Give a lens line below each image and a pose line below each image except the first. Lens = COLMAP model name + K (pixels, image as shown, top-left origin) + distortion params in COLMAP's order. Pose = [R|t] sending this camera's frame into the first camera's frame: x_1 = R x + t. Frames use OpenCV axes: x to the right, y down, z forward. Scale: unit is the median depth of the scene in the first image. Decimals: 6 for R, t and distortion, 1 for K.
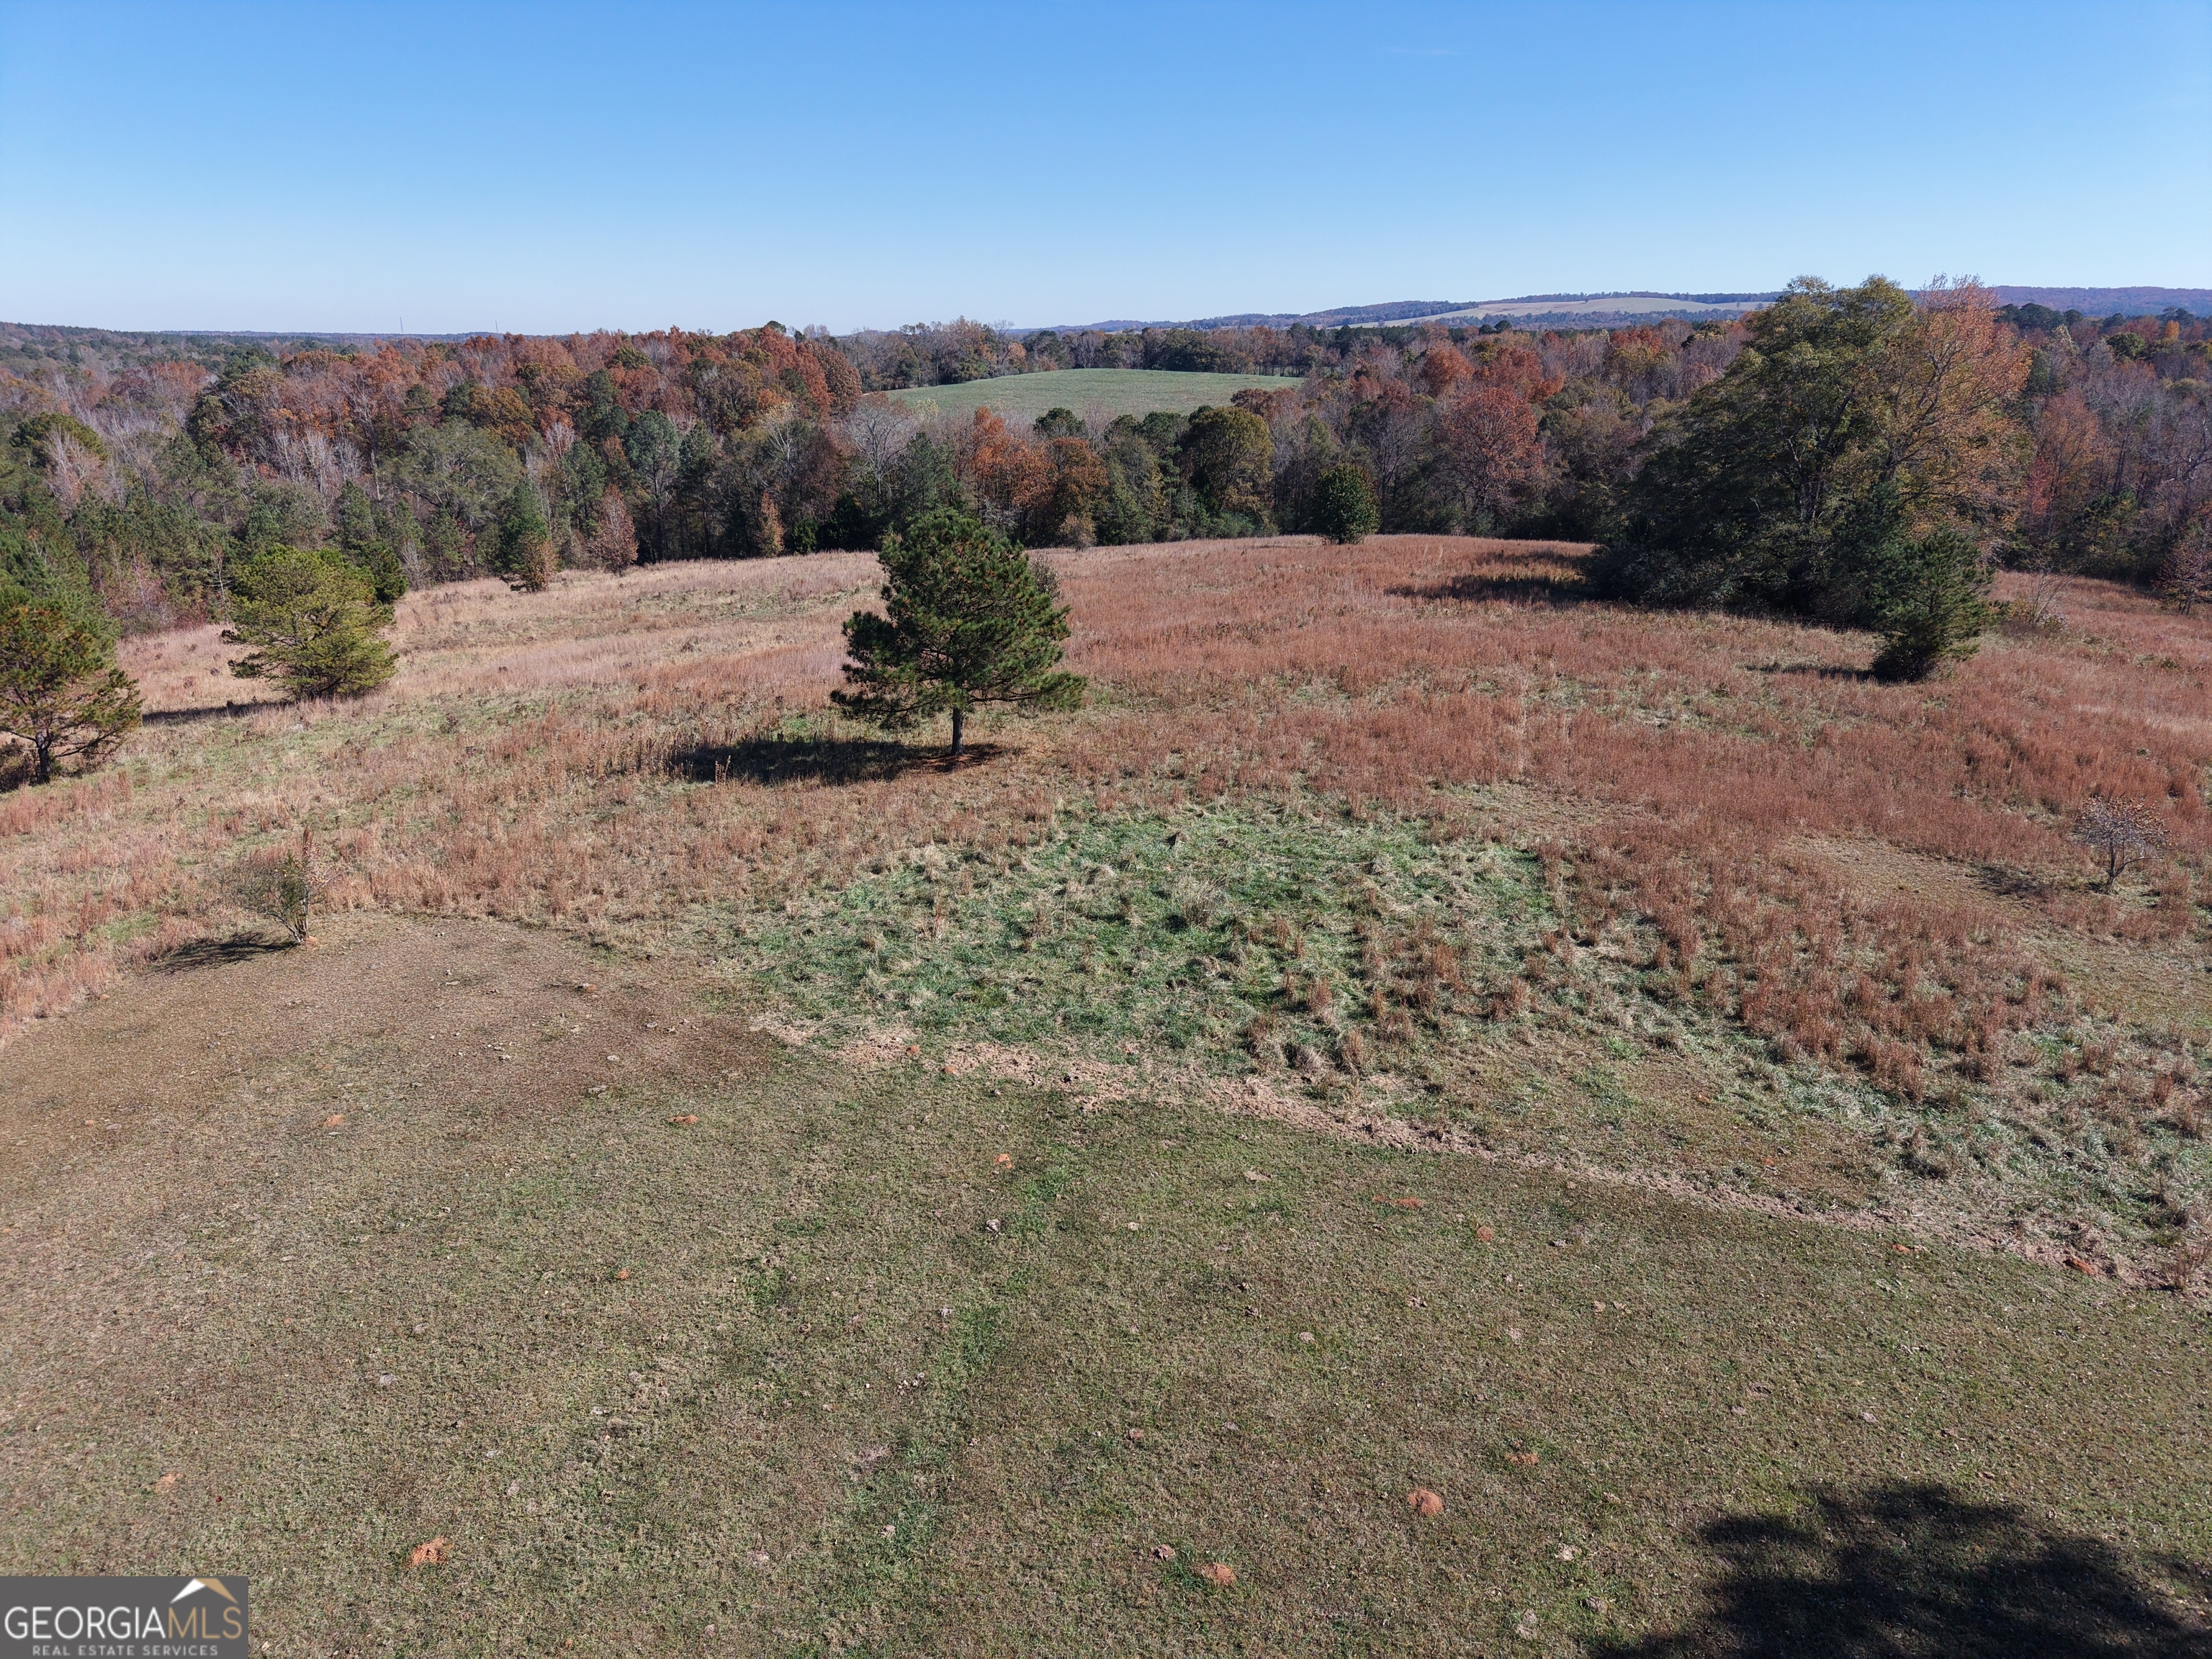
lens RADIAL K [[1538.0, 0, 1106.0], [0, 1538.0, 829.5], [0, 0, 1]] dist [0.023512, -0.028697]
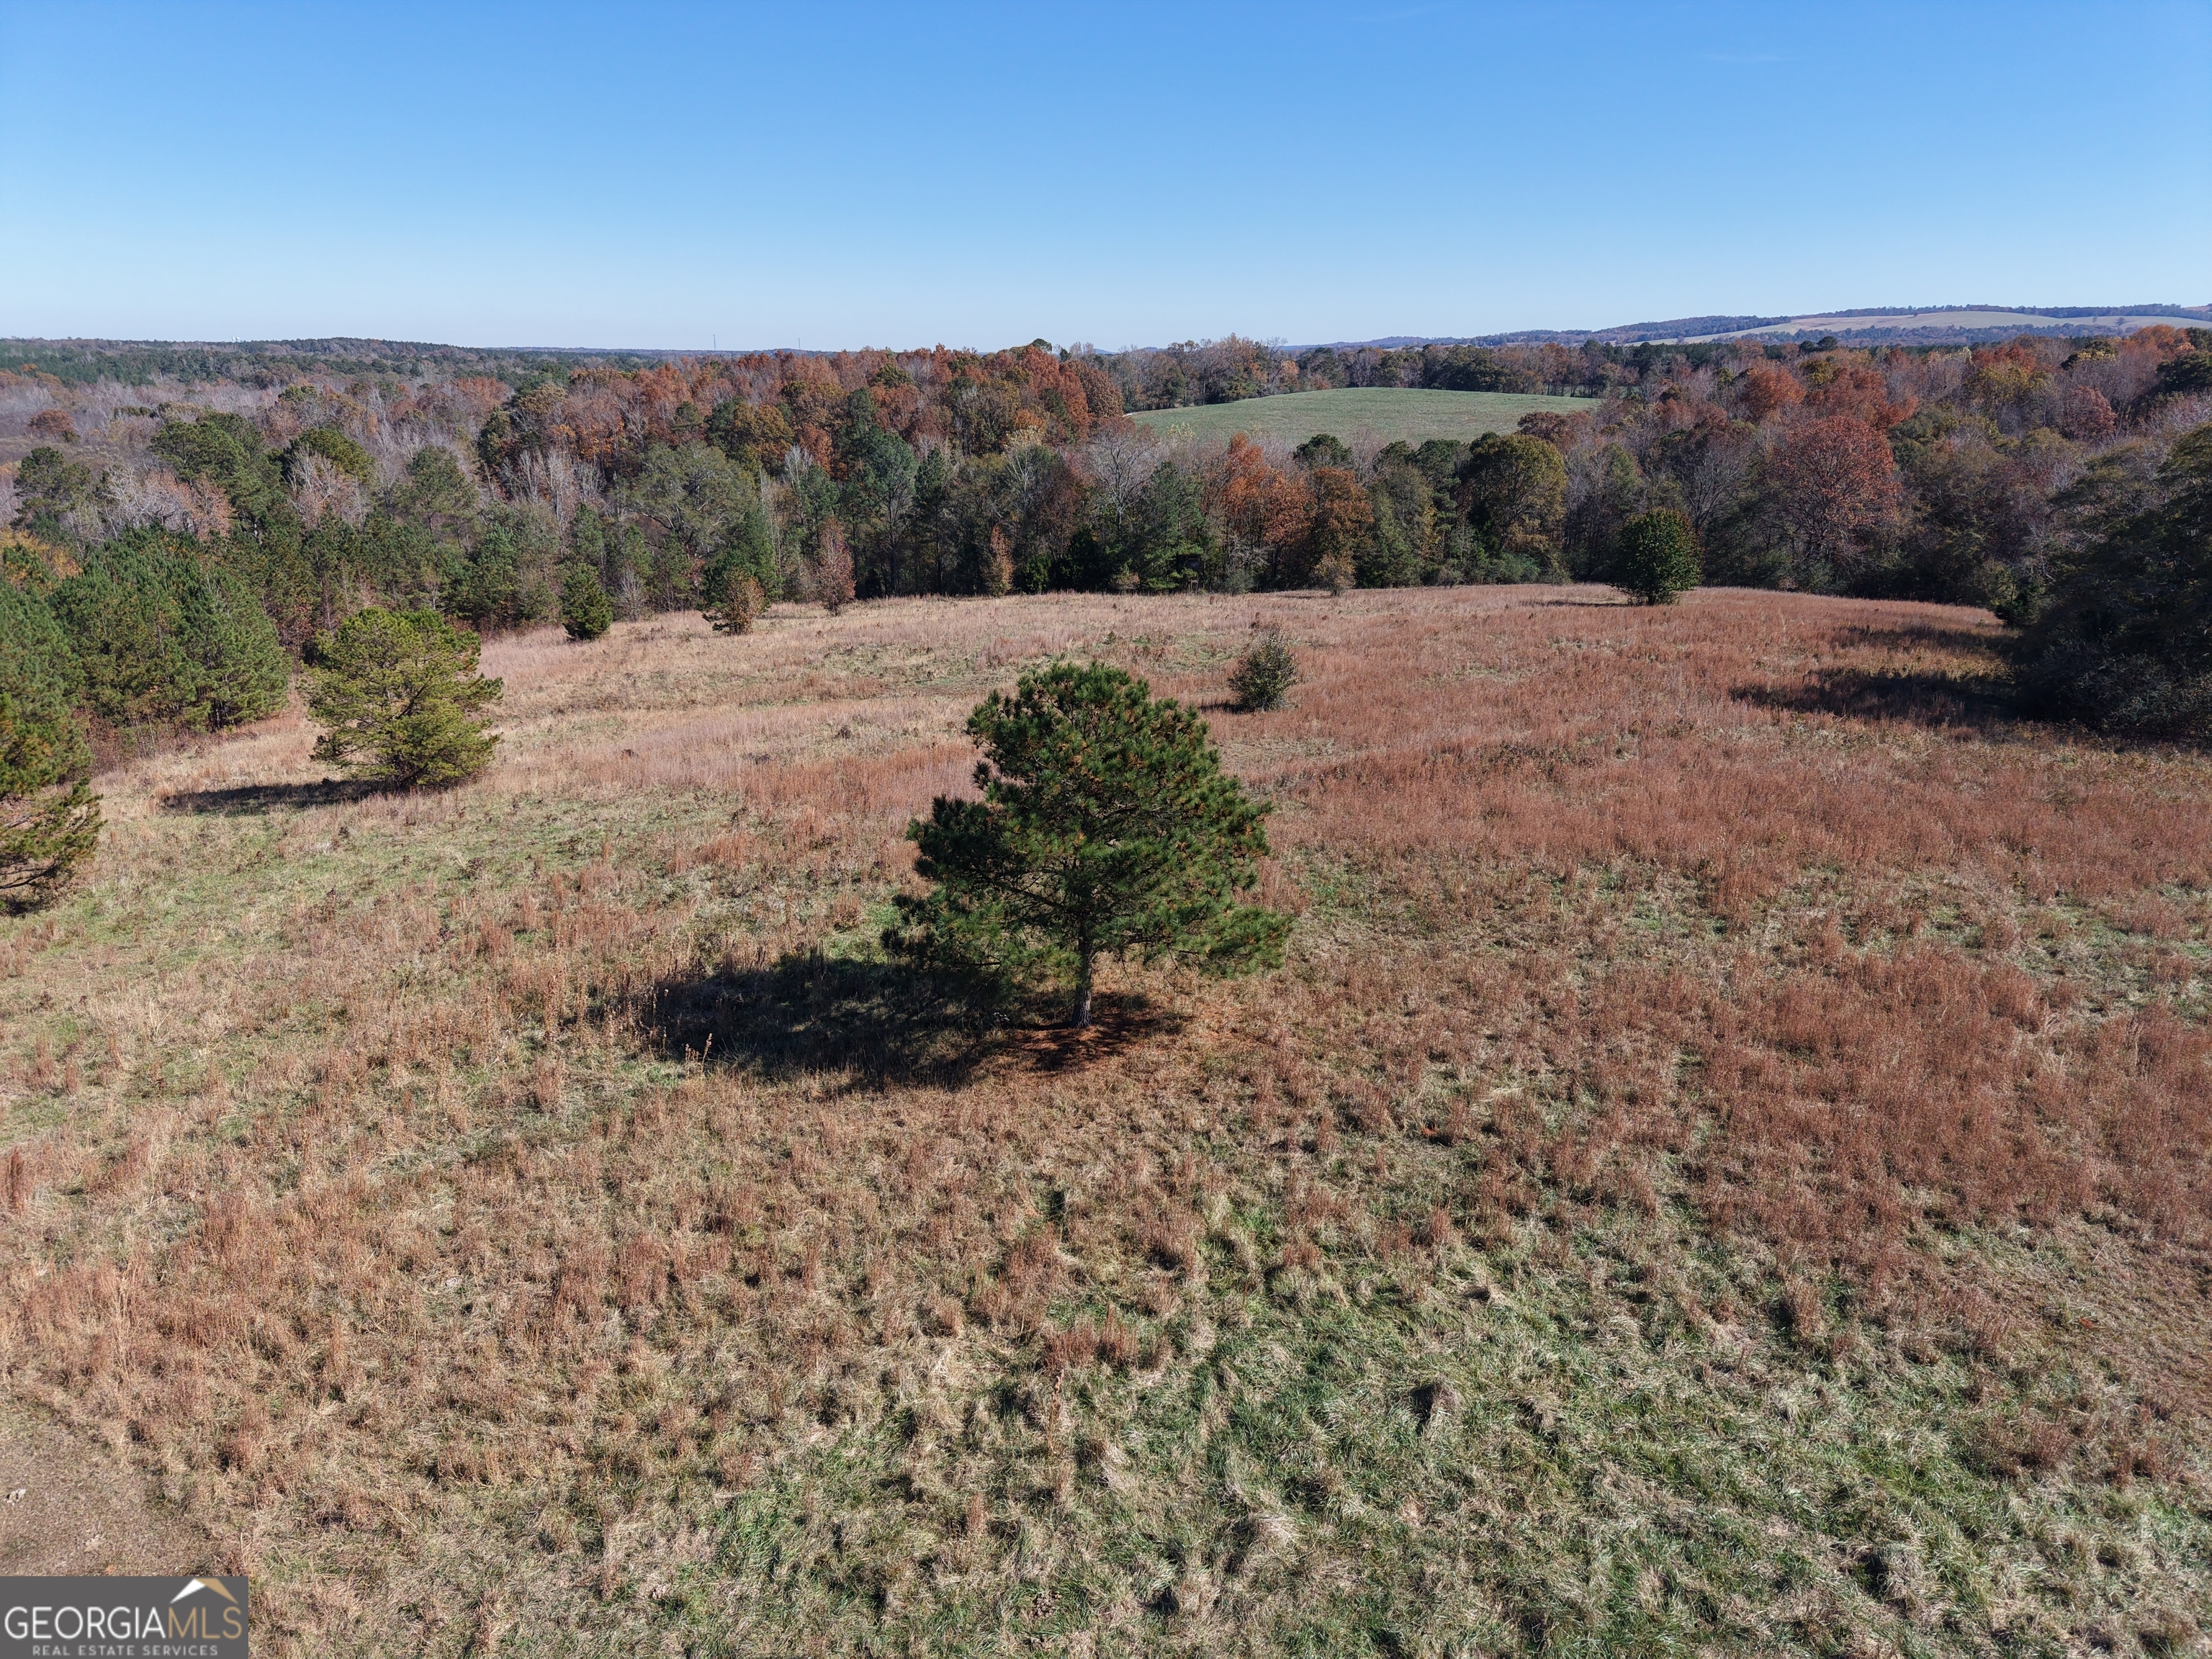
lens RADIAL K [[1538.0, 0, 1106.0], [0, 1538.0, 829.5], [0, 0, 1]] dist [0.023512, -0.028697]
pose [[0.985361, 0.051348, -0.162566, 0.003115], [-0.052953, 0.998582, -0.005555, -0.035344], [0.162050, 0.014082, 0.986682, 0.105577]]
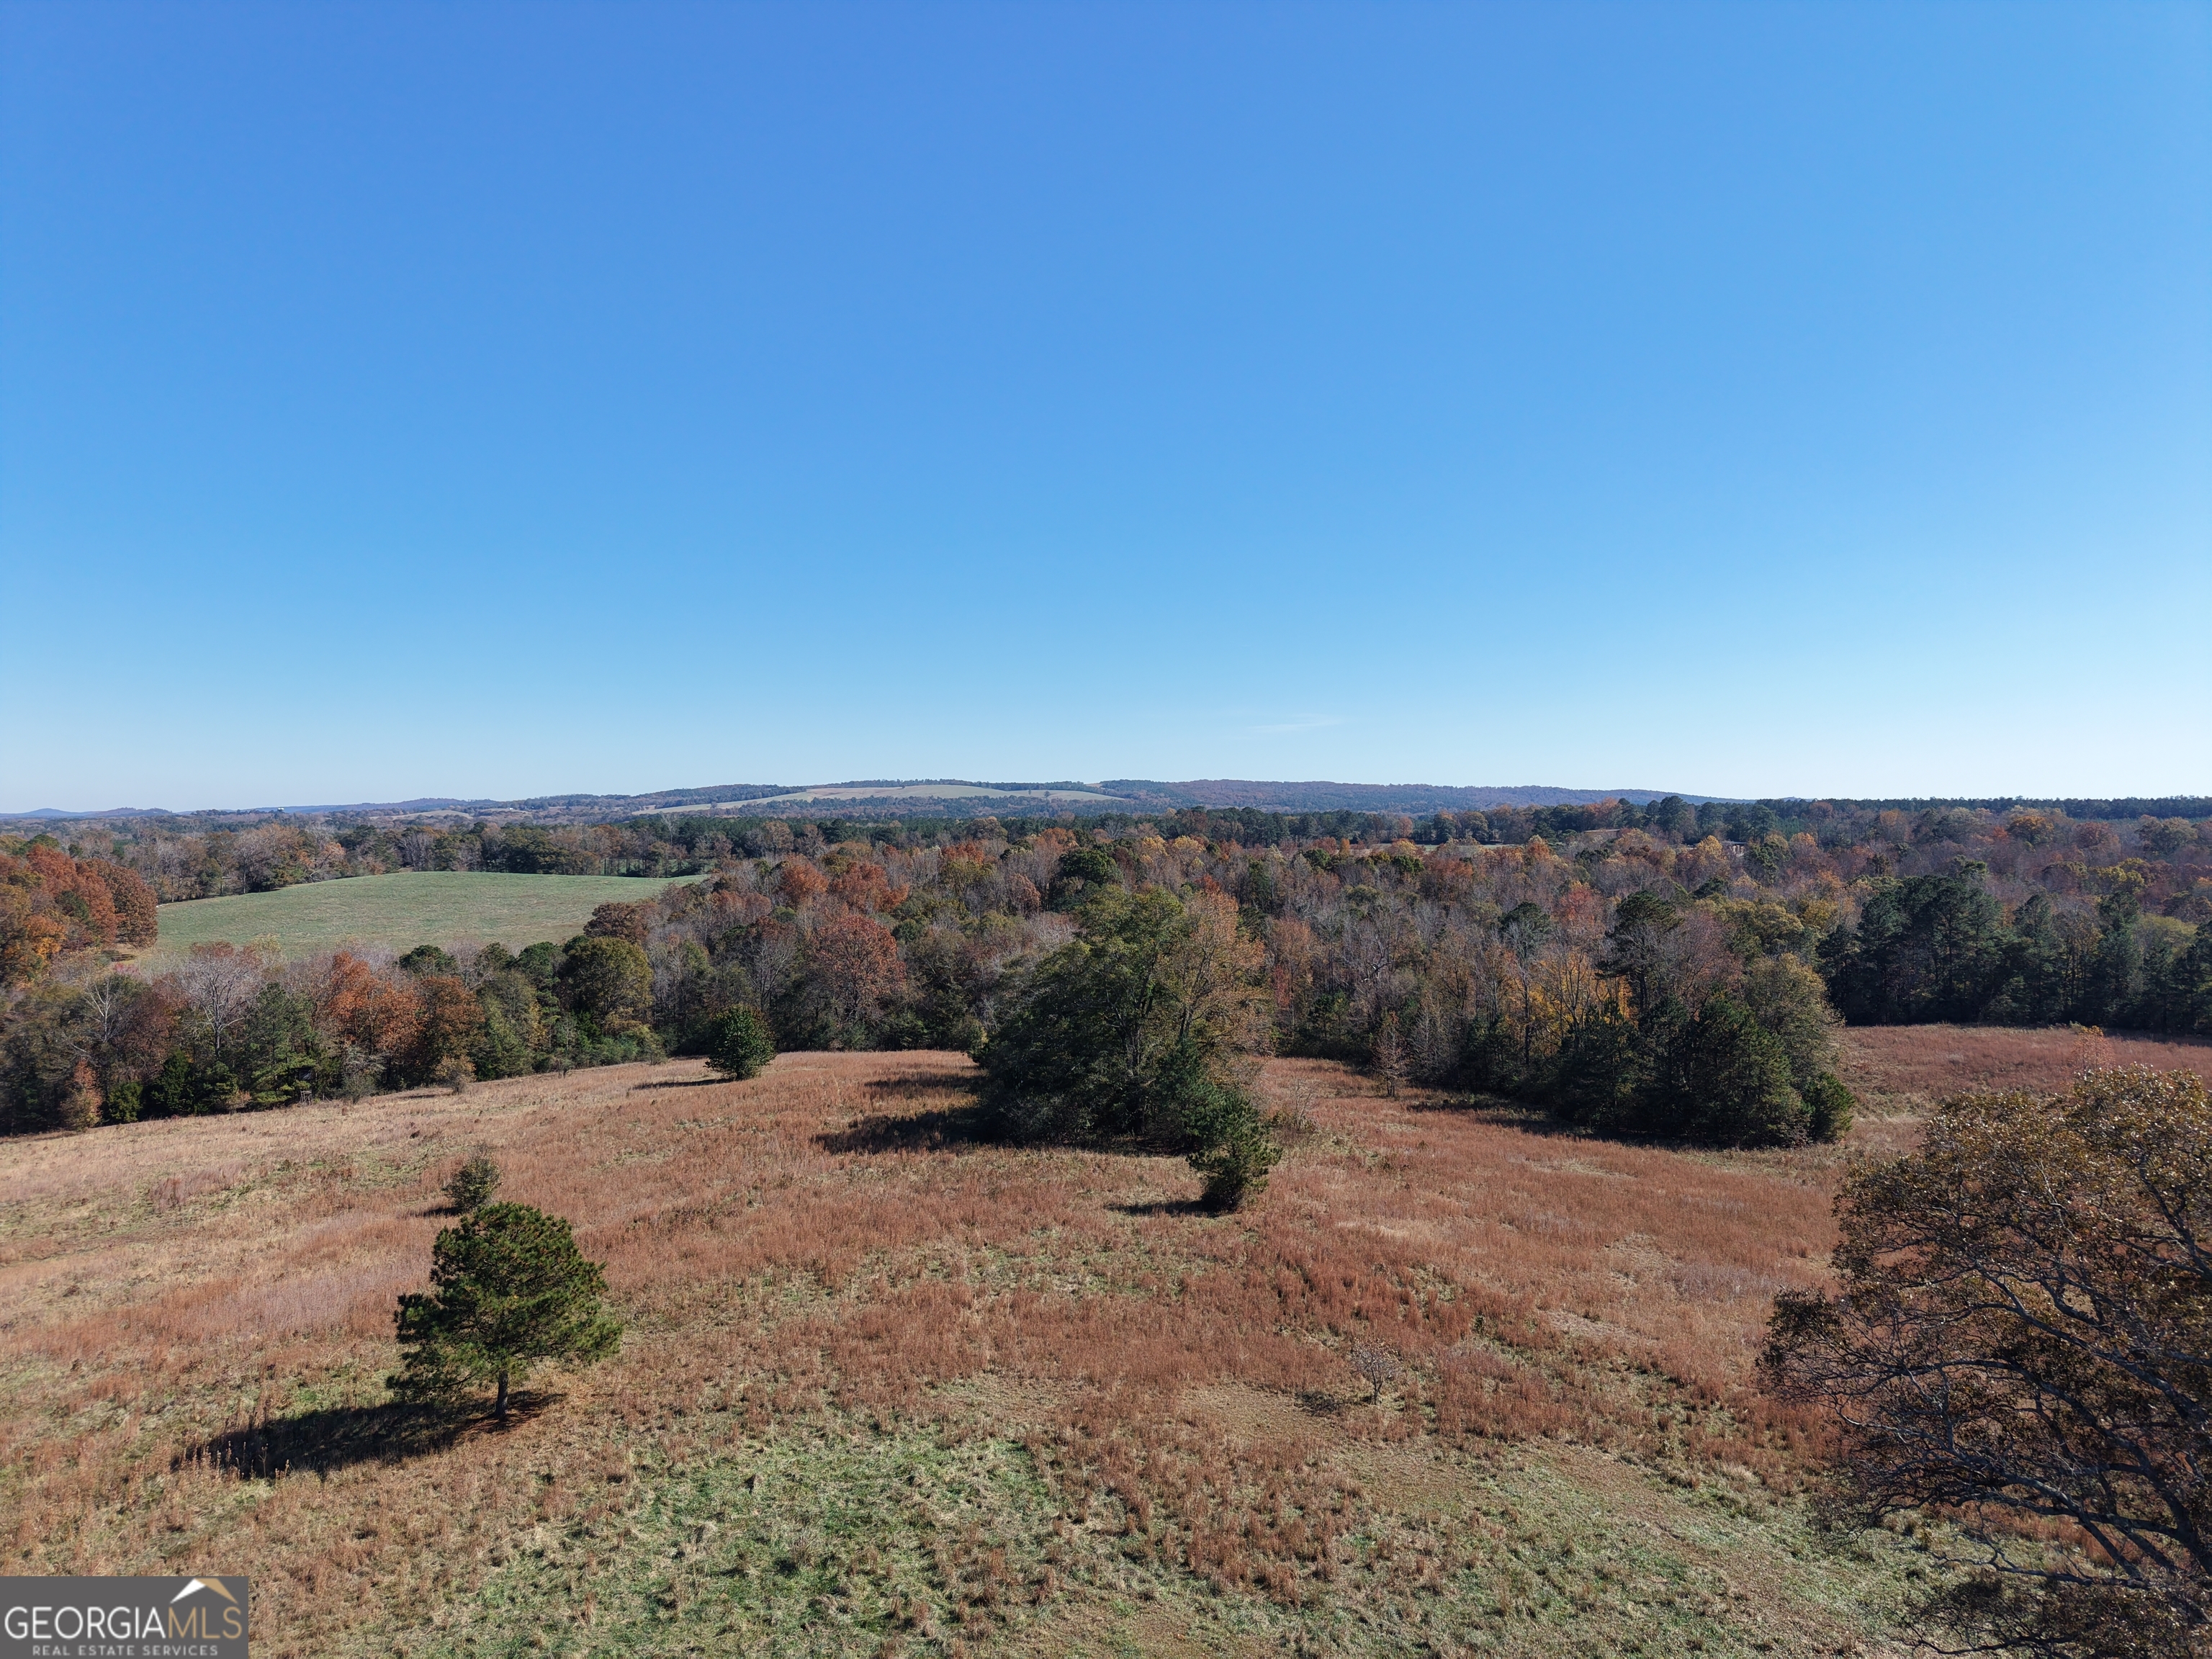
lens RADIAL K [[1515.6, 0, 1146.9], [0, 1515.6, 829.6], [0, 0, 1]] dist [0.031482, -0.033960]
pose [[0.901072, -0.008350, 0.433588, -0.042269], [0.134180, 0.956121, -0.260438, -0.028783], [-0.412389, 0.292852, 0.862655, -0.077006]]
